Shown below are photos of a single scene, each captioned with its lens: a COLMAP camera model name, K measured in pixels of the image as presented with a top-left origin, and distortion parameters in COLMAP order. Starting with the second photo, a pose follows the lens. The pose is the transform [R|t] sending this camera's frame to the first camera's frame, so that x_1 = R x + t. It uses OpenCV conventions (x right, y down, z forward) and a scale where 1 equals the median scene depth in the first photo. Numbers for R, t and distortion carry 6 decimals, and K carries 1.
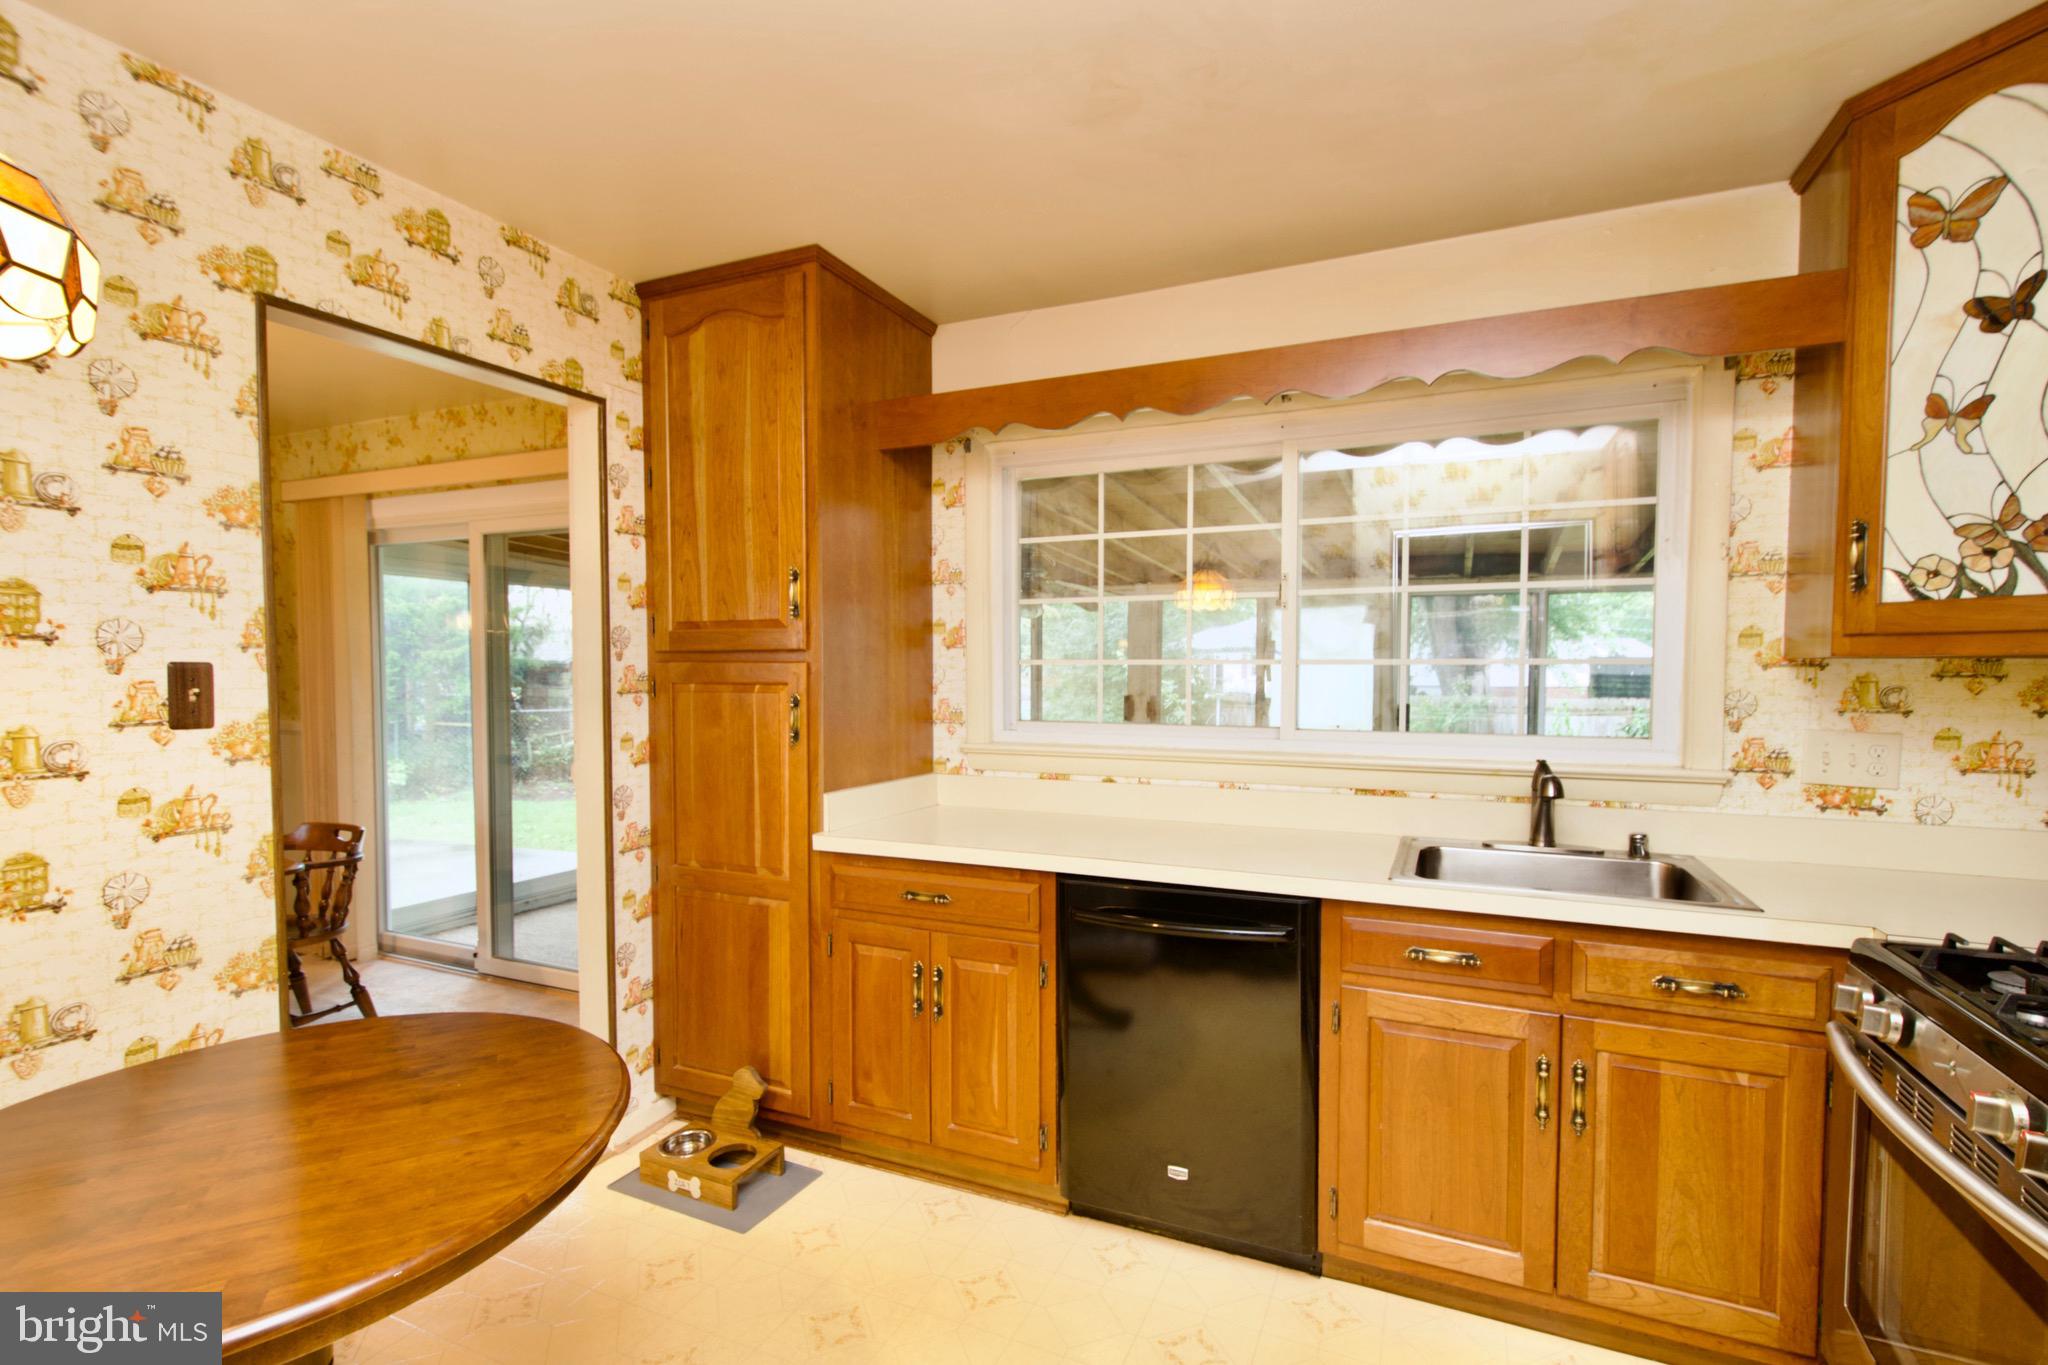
lens RADIAL K [[932.3, 0, 1040.7], [0, 932.3, 712.7], [0, 0, 1]] dist [0.008412, -0.006954]
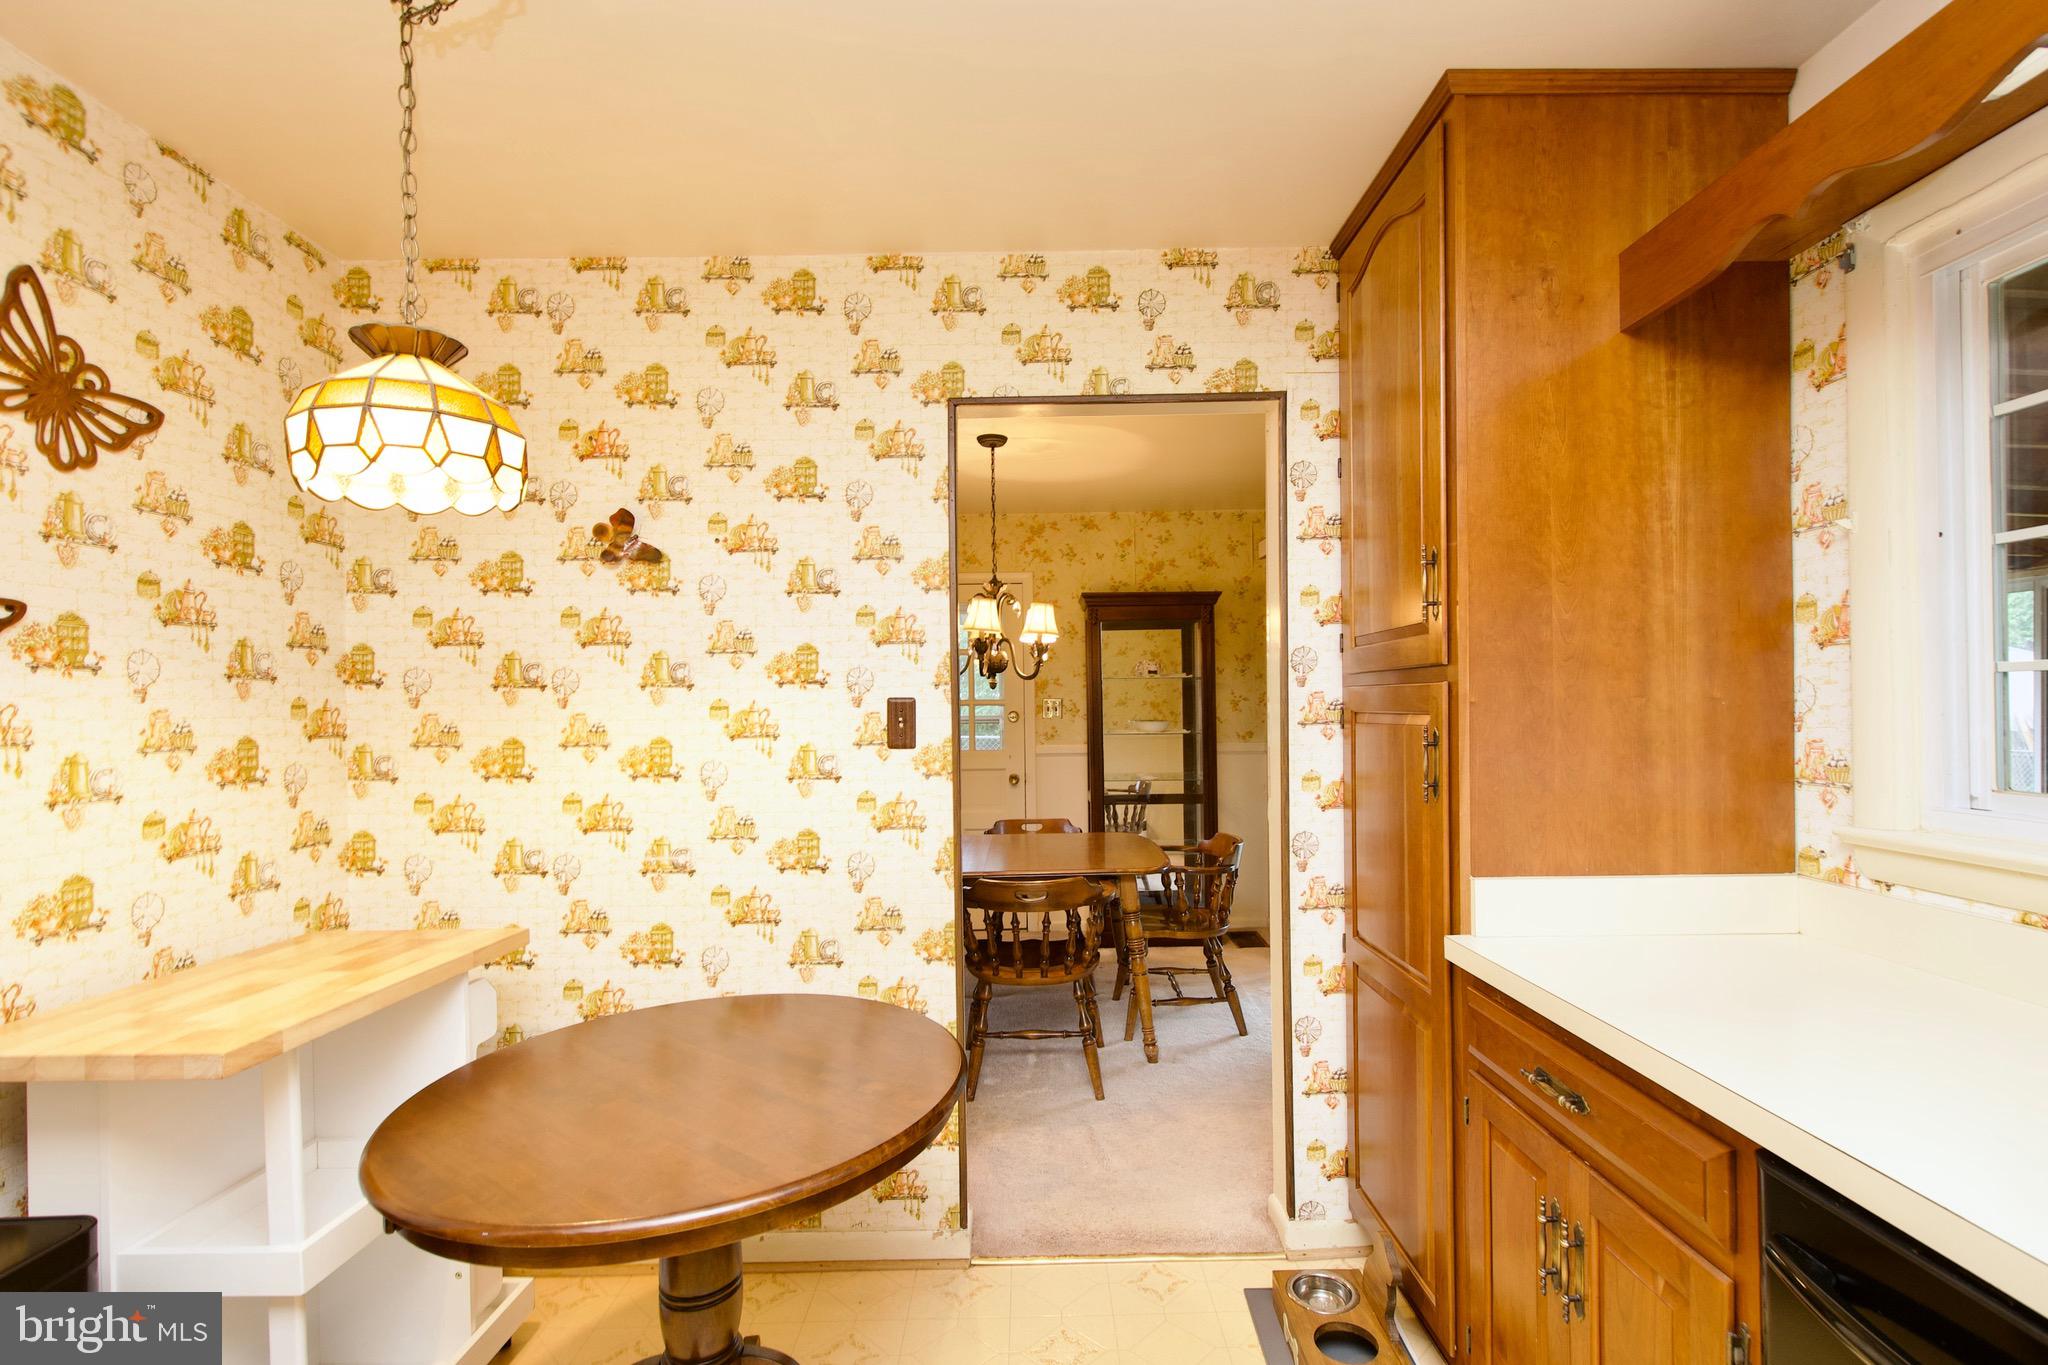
lens RADIAL K [[932.3, 0, 1040.7], [0, 932.3, 712.7], [0, 0, 1]] dist [0.008412, -0.006954]
pose [[0.415398, -0.000288, -0.909640, 0.245598], [-0.026100, 0.999584, -0.012235, -0.015095], [0.909265, 0.028824, 0.415218, 0.437844]]
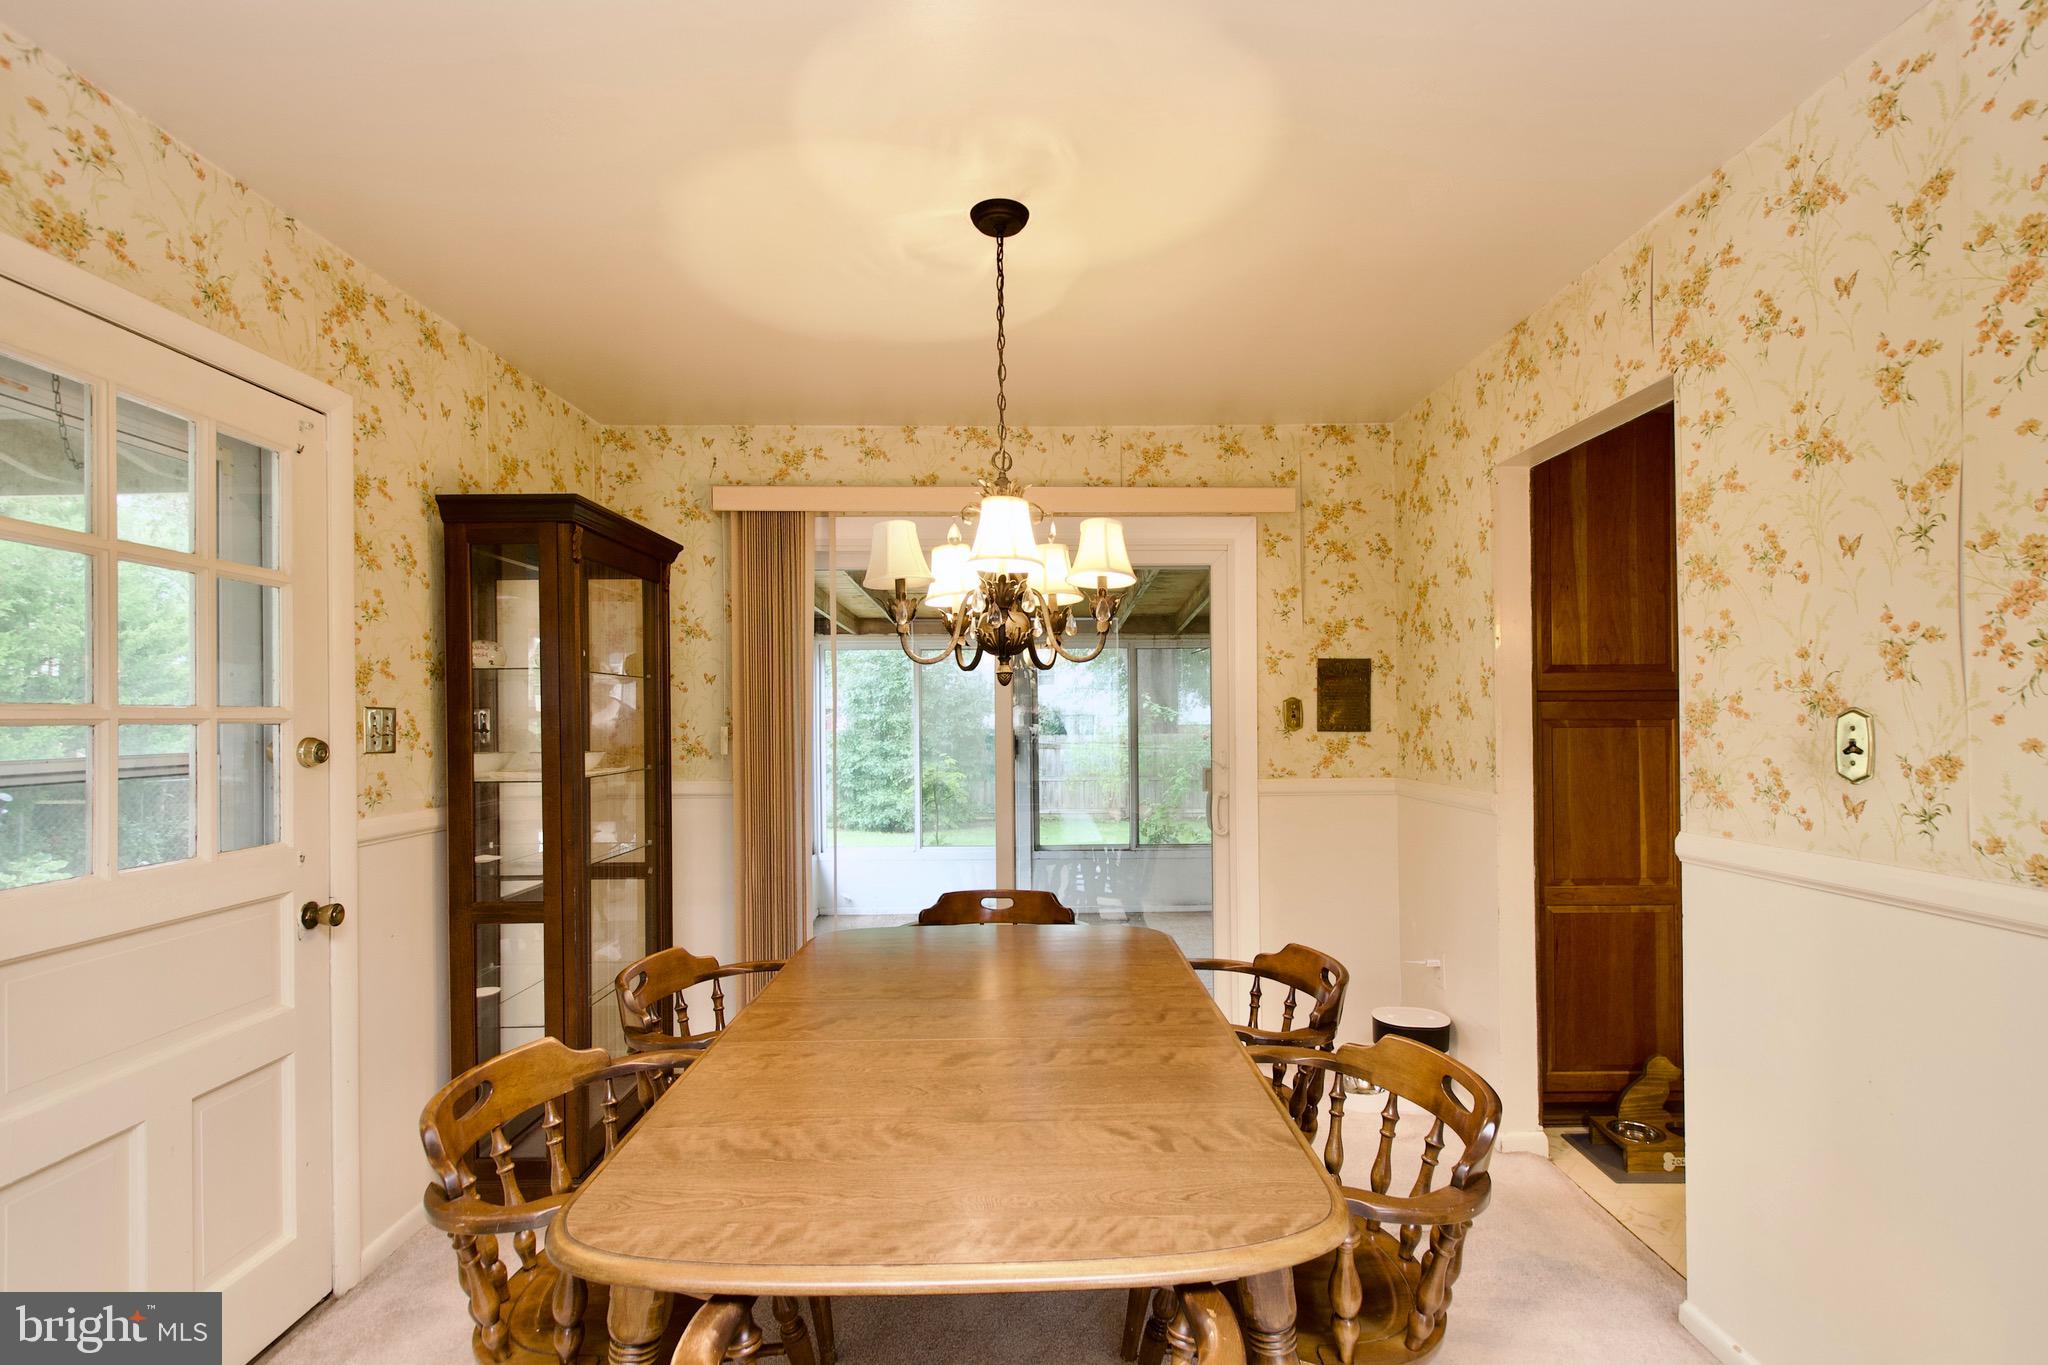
lens RADIAL K [[932.3, 0, 1040.7], [0, 932.3, 712.7], [0, 0, 1]] dist [0.008412, -0.006954]
pose [[0.911585, -0.009476, 0.411002, -1.489085], [0.029097, 0.998714, -0.041510, -0.012683], [-0.410080, 0.049799, 0.910689, 0.253572]]
